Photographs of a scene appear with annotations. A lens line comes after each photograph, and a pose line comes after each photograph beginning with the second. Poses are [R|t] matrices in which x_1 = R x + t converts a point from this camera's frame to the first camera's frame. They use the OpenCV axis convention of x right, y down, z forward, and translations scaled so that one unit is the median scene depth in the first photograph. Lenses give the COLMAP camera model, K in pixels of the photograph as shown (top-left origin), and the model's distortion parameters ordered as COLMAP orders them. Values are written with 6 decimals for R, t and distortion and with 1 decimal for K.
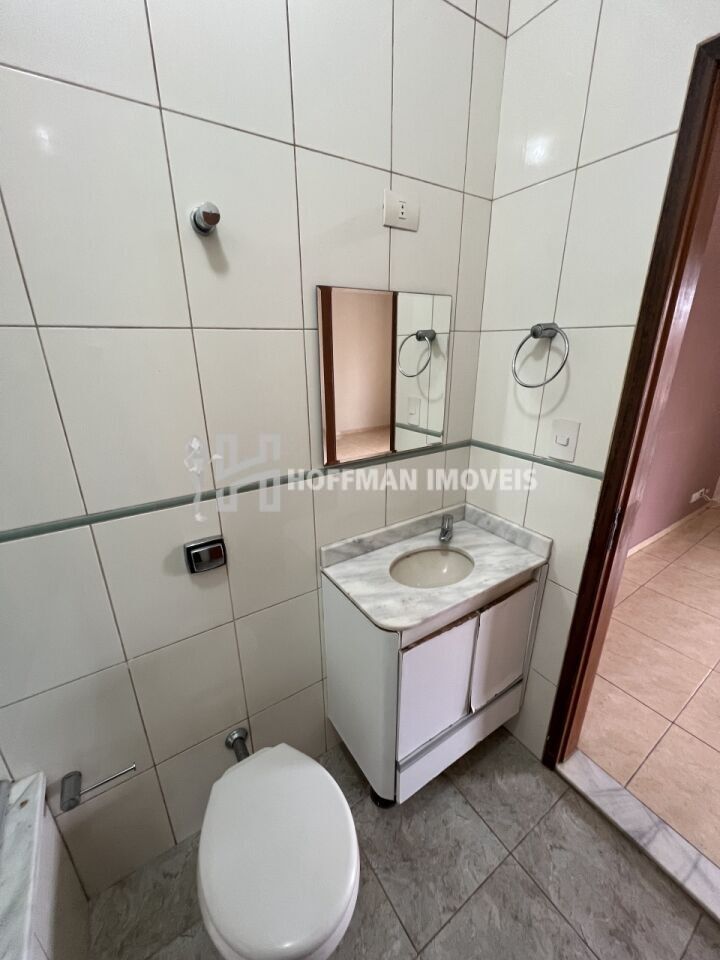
lens RADIAL K [[385.0, 0, 362.4], [0, 385.0, 476.9], [0, 0, 1]] dist [0.012498, -0.000821]
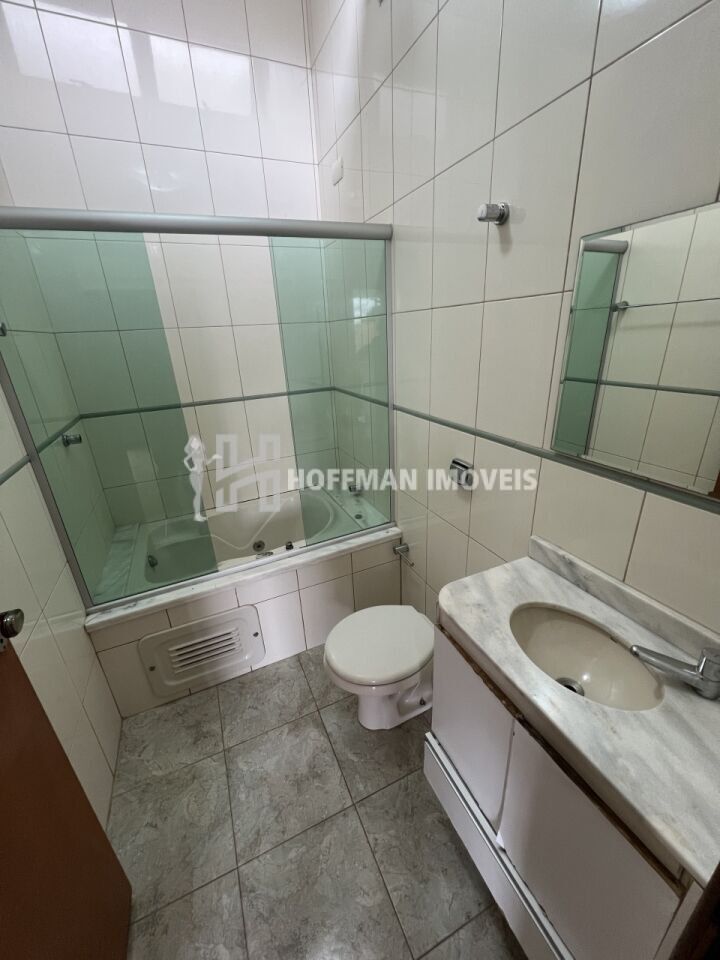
lens RADIAL K [[385.0, 0, 363.8], [0, 385.0, 483.7], [0, 0, 1]] dist [0.012498, -0.000821]
pose [[-0.166529, 0.365923, -0.915624, 0.755130], [-0.284048, 0.871424, 0.399920, -0.176294], [0.944238, 0.326680, -0.041178, 0.605787]]
